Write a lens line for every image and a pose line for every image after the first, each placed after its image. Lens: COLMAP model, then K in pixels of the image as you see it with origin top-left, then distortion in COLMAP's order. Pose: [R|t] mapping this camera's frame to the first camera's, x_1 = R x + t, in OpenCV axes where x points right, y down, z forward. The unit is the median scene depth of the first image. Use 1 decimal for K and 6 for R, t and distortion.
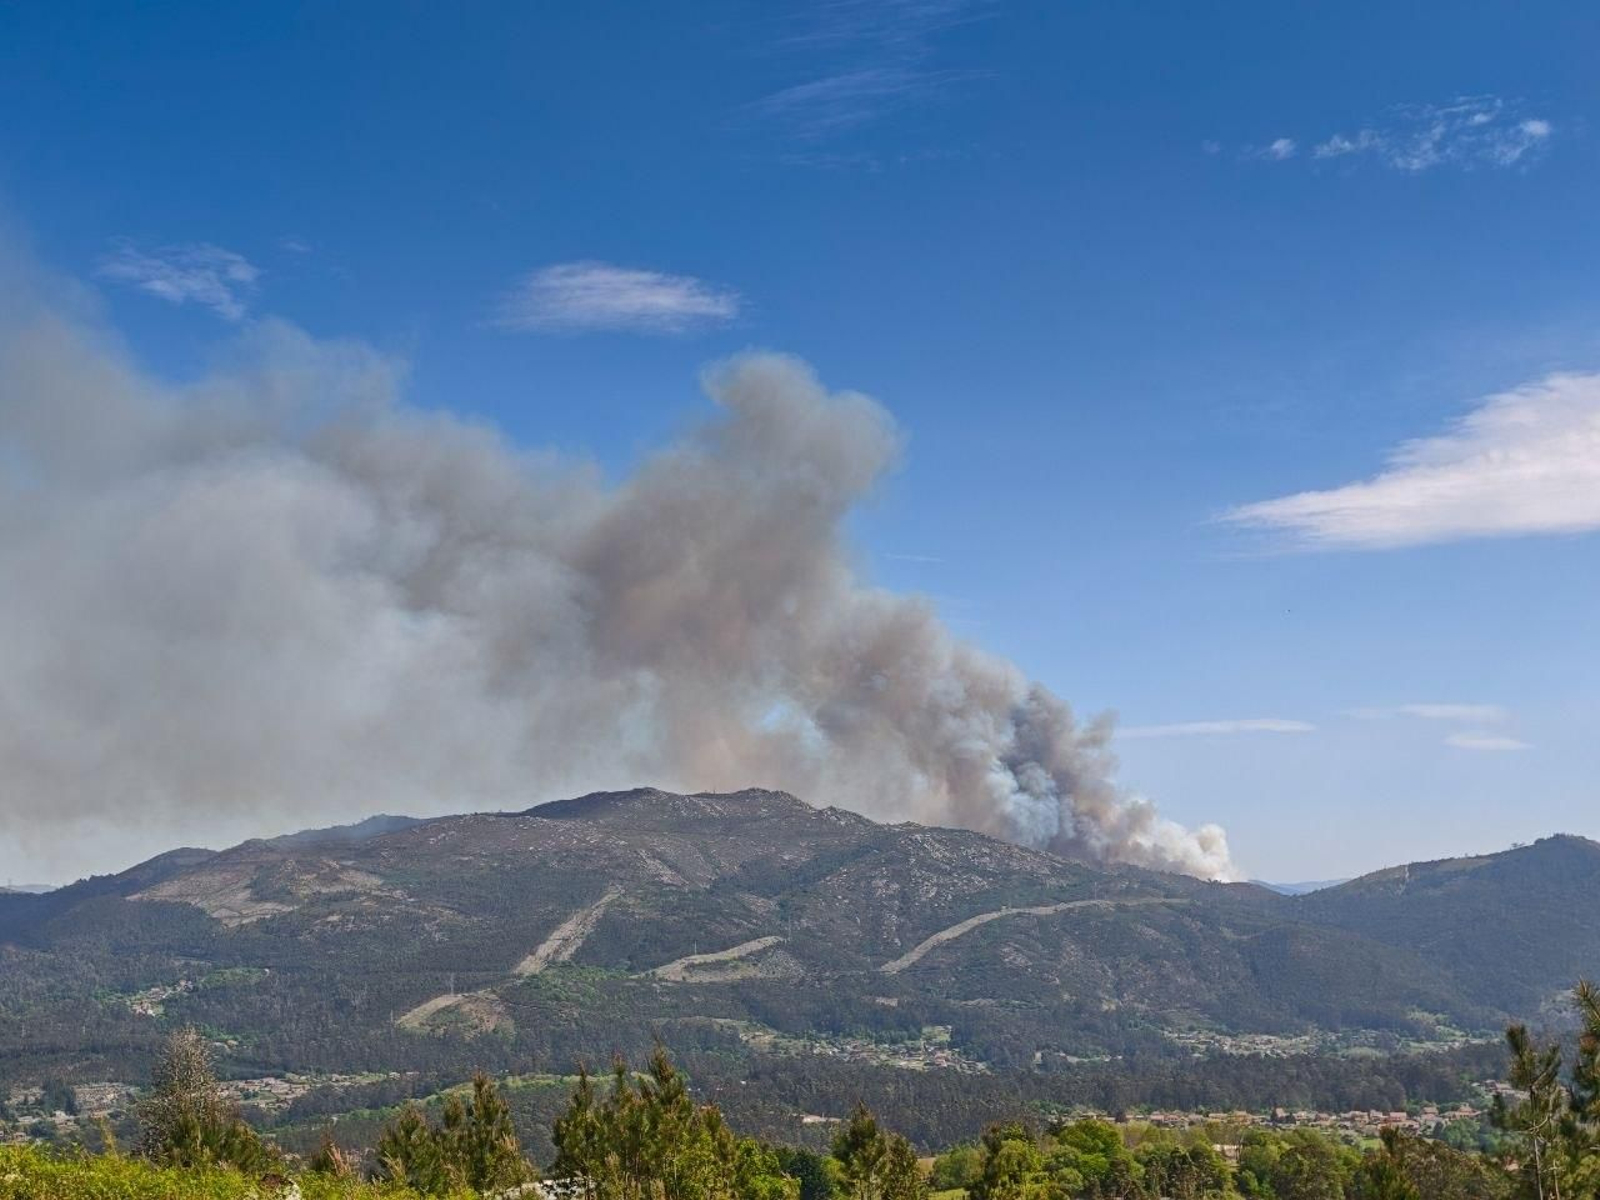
lens RADIAL K [[2188.0, 0, 800.0], [0, 2188.0, 600.0], [0, 0, 1]] dist [0.209619, -0.063203]
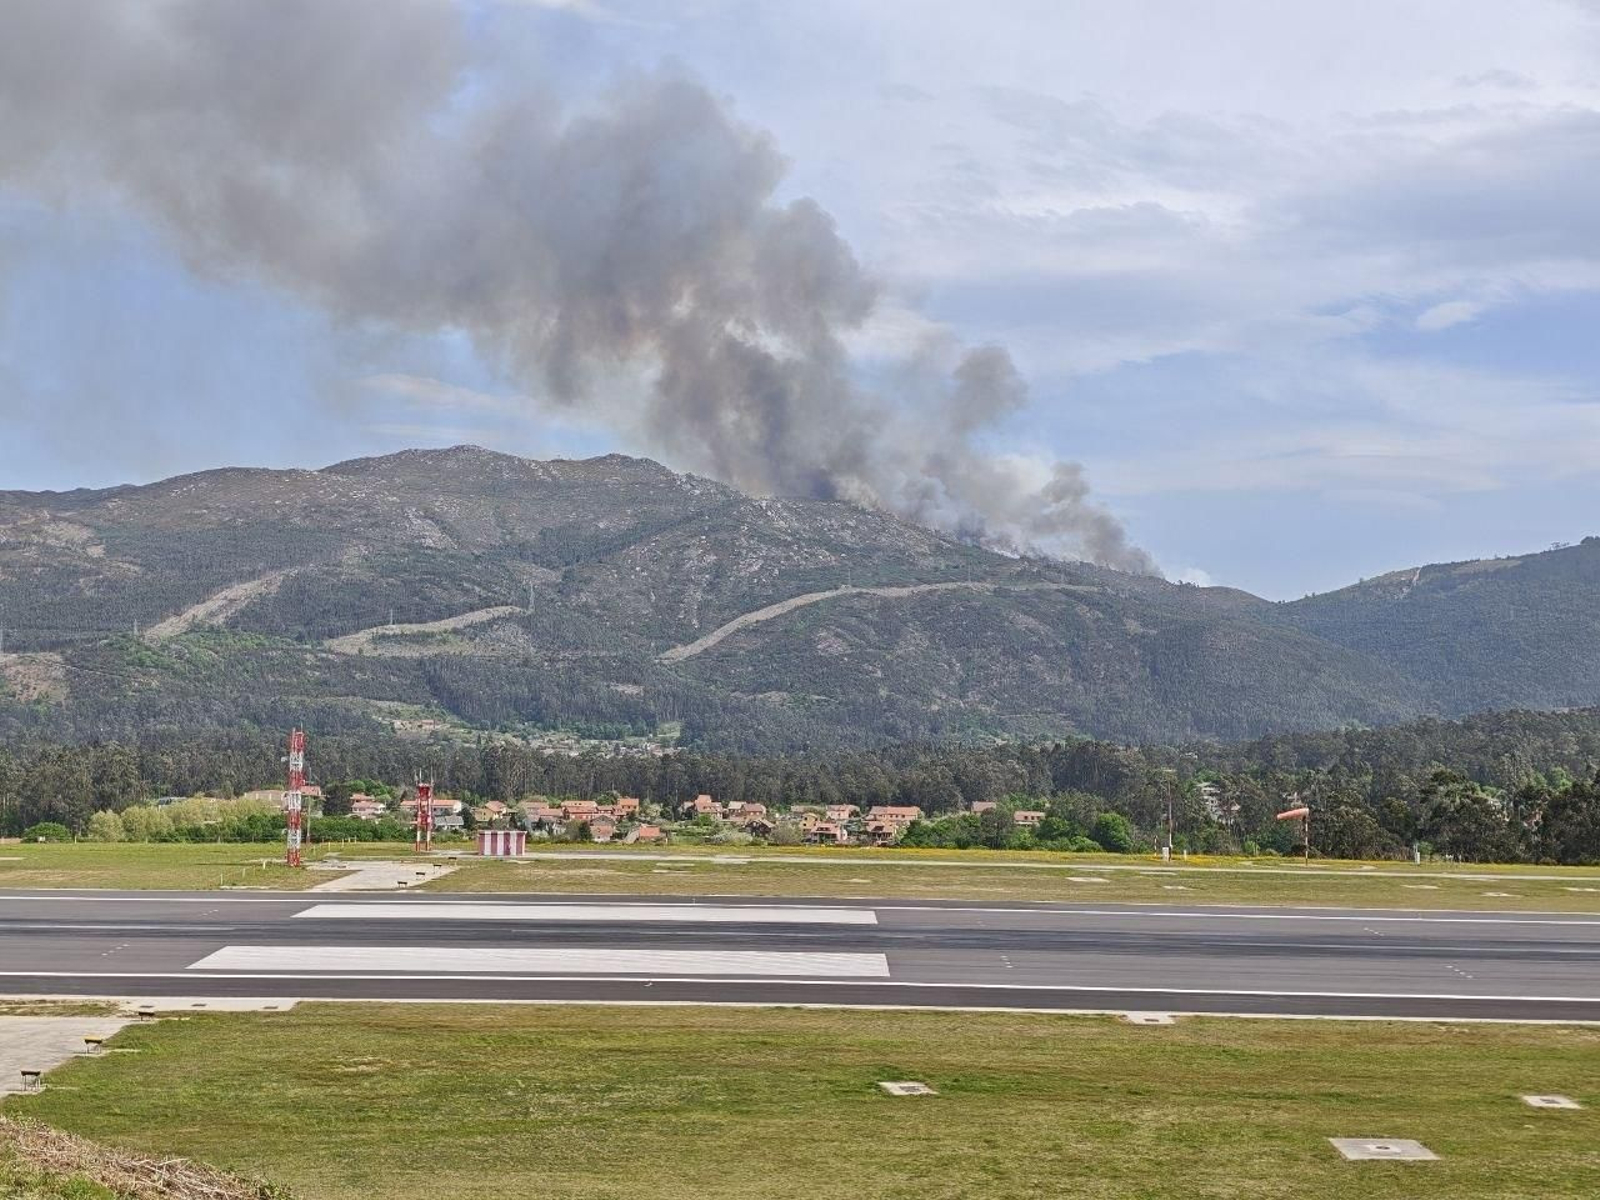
lens RADIAL K [[2188.0, 0, 800.0], [0, 2188.0, 600.0], [0, 0, 1]] dist [0.209619, -0.063203]
pose [[0.997489, 0.028450, -0.064850, 0.129169], [-0.021048, 0.993475, 0.112089, 0.058132], [0.067616, -0.110443, 0.991580, 0.228210]]
